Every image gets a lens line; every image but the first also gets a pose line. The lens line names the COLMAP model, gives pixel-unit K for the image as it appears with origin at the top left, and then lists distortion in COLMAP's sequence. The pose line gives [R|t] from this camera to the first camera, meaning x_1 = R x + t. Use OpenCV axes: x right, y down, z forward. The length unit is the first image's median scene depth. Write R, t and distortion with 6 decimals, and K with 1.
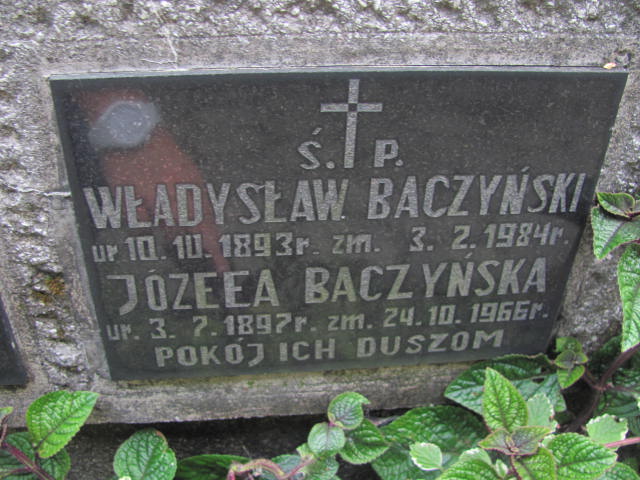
lens RADIAL K [[681.4, 0, 319.7], [0, 681.4, 239.3], [0, 0, 1]] dist [-0.129062, 0.000000]
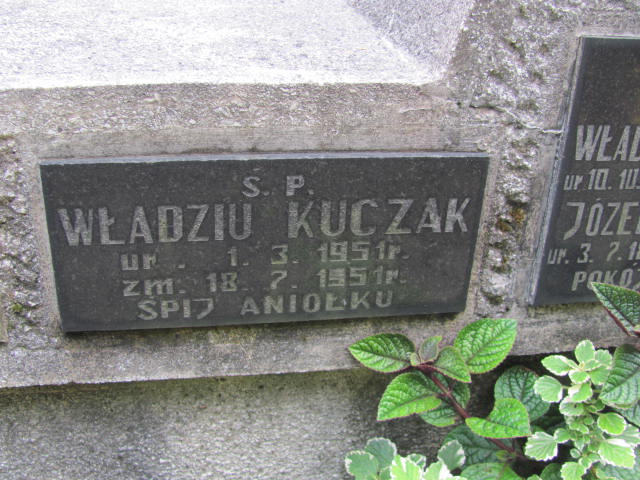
lens RADIAL K [[681.4, 0, 318.5], [0, 681.4, 245.3], [0, 0, 1]] dist [-0.129062, 0.000000]
pose [[0.997713, -0.021603, 0.064044, -0.859319], [0.031150, 0.987883, -0.152043, 0.307987], [-0.059983, 0.153690, 0.986297, -0.207510]]
